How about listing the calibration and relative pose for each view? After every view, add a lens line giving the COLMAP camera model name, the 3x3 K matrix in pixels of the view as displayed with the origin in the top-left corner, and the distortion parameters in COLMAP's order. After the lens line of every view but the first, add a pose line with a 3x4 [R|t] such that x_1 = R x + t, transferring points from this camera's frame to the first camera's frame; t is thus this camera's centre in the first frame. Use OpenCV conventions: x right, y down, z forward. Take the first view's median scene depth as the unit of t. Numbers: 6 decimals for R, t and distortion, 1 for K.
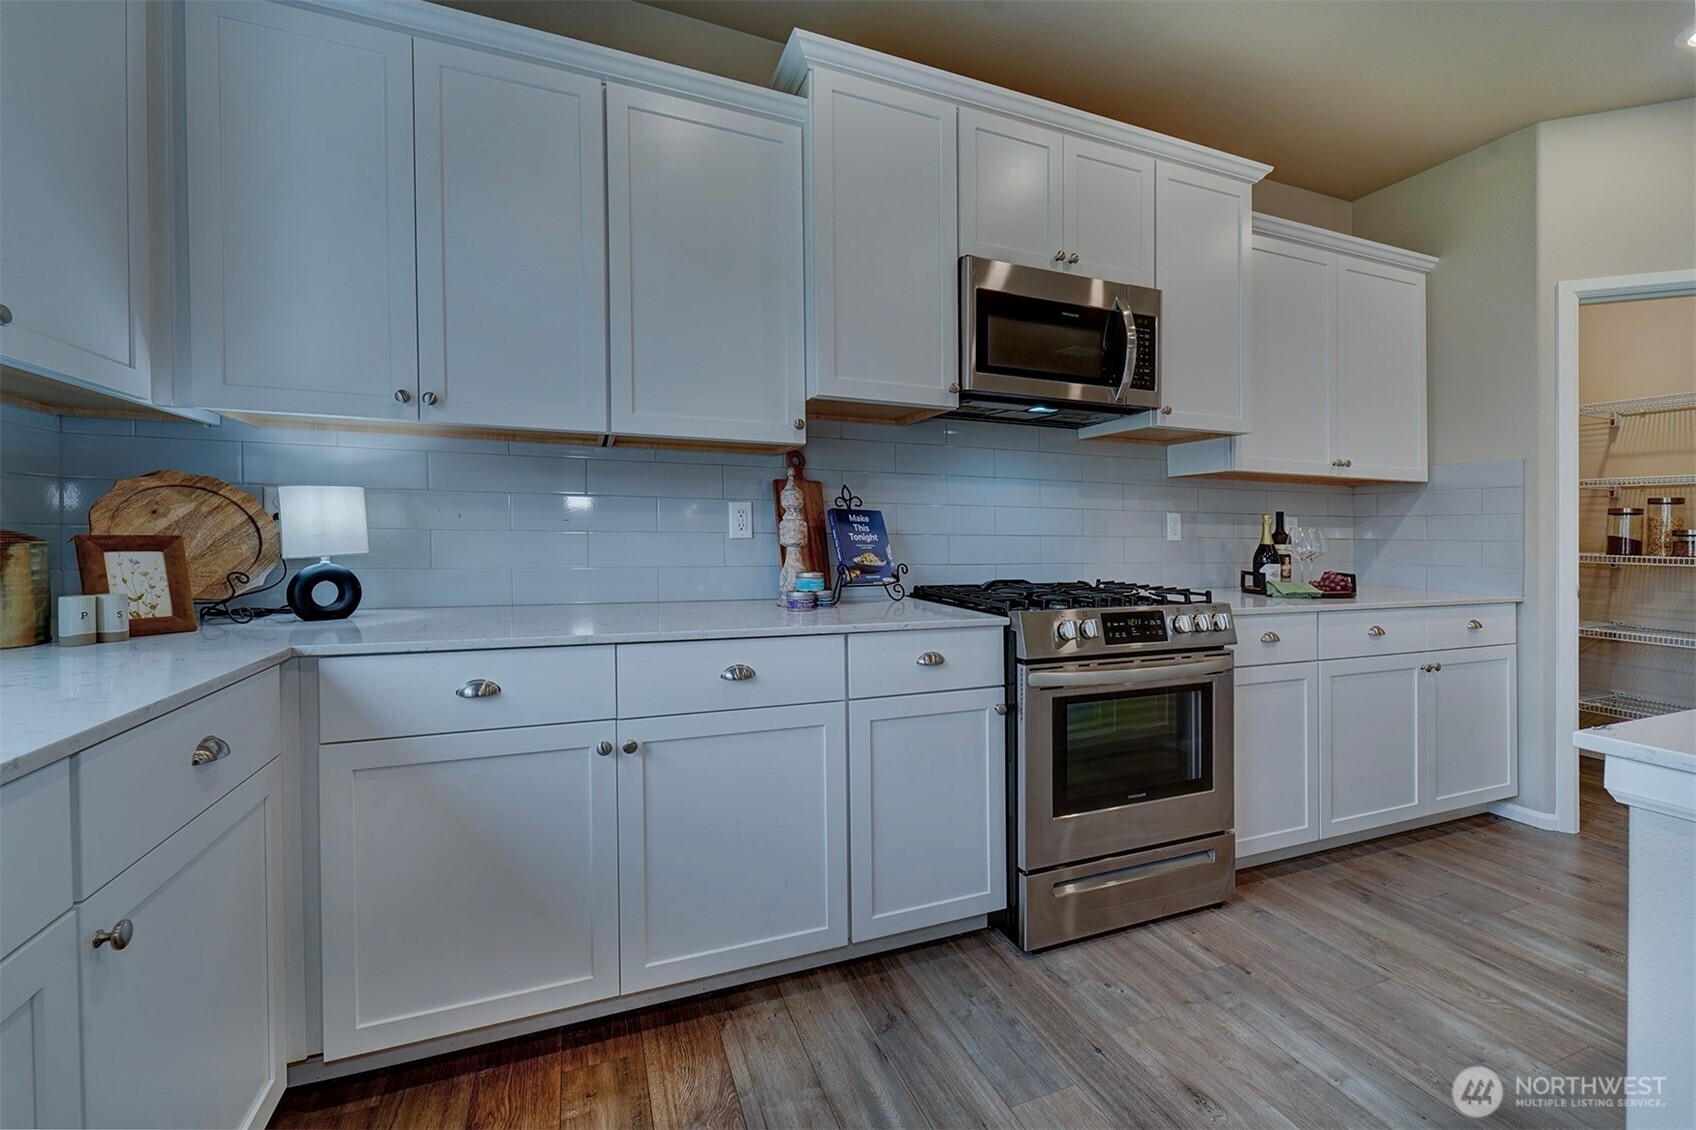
lens RADIAL K [[687.8, 0, 850.4], [0, 687.8, 536.3], [0, 0, 1]] dist [0.001498, 0.000125]
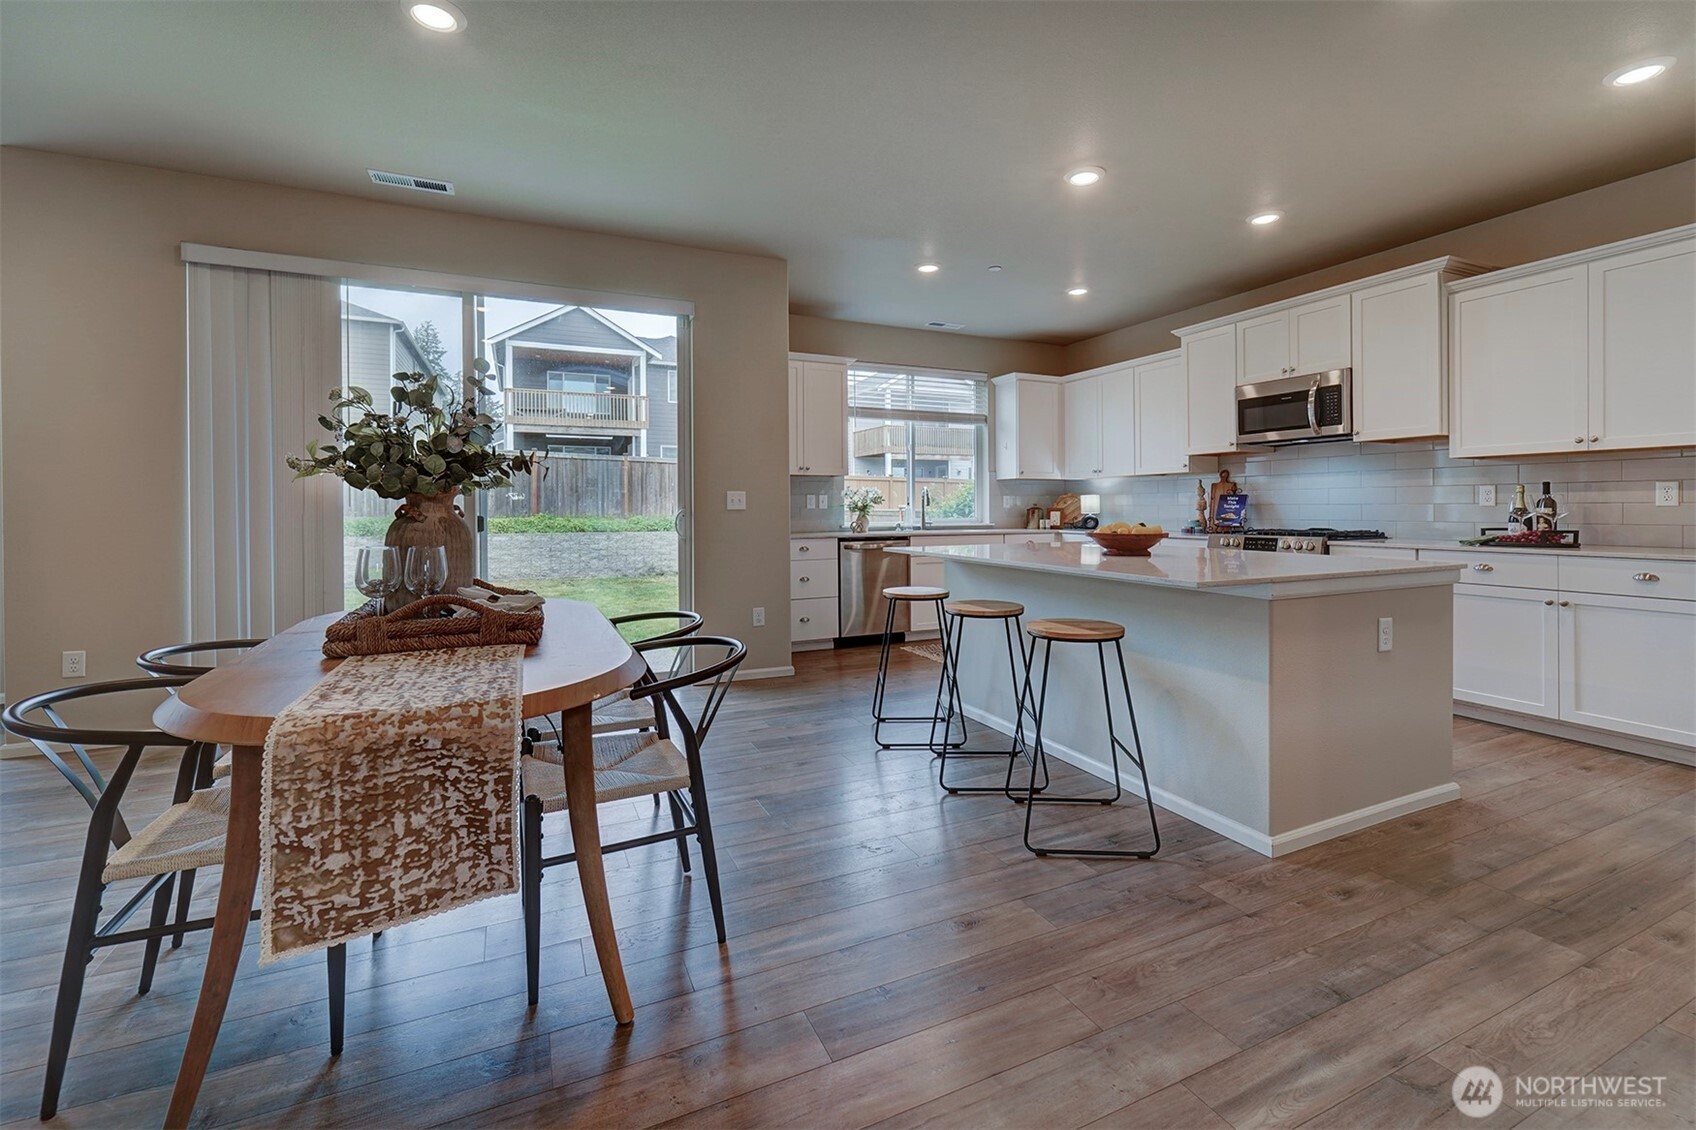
lens RADIAL K [[683.5, 0, 867.2], [0, 683.5, 514.8], [0, 0, 1]] dist [-0.001970, -0.000240]
pose [[0.082445, -0.001040, -0.996595, 2.840522], [0.001803, 0.999998, -0.000894, 0.036901], [0.996594, -0.001723, 0.082447, -0.542387]]
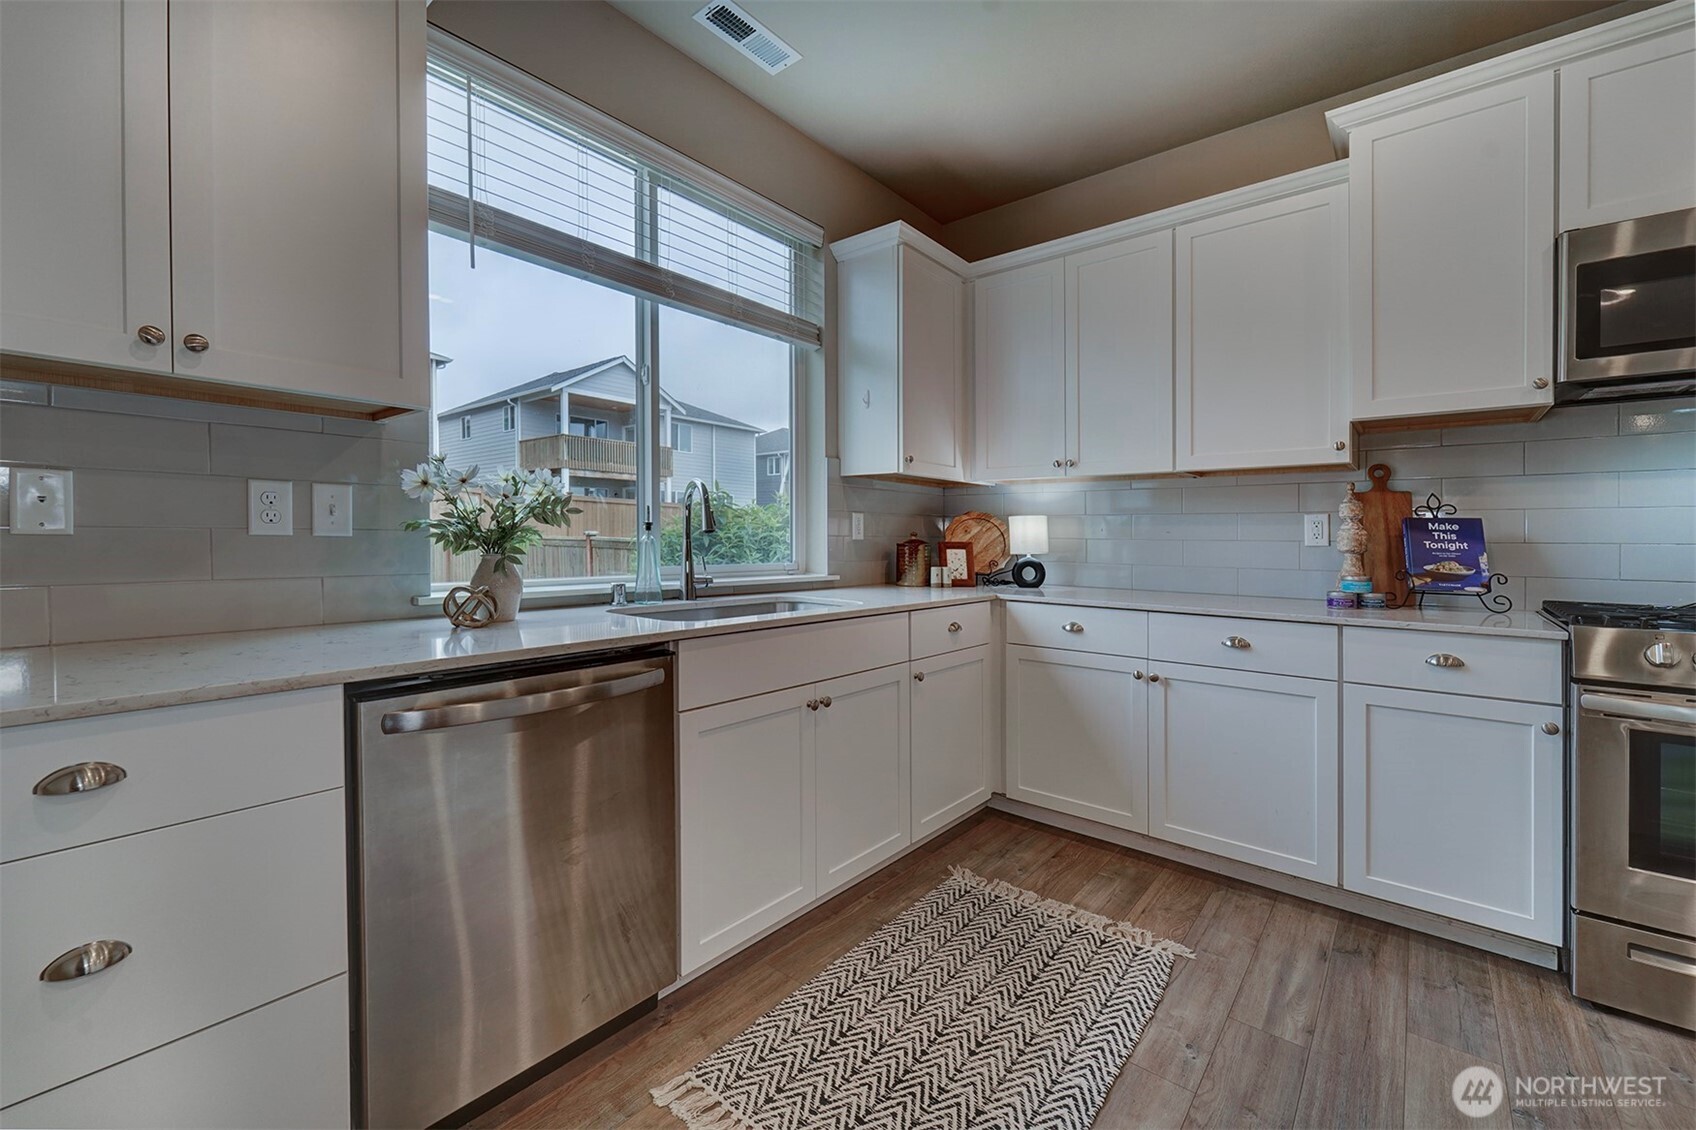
lens RADIAL K [[703.6, 0, 843.4], [0, 703.6, 558.0], [0, 0, 1]] dist [0.001250, 0.000180]
pose [[0.470230, 0.019409, -0.882330, 0.648281], [-0.007511, 0.999810, 0.017990, 0.009955], [0.882512, -0.001832, 0.470287, -0.319564]]
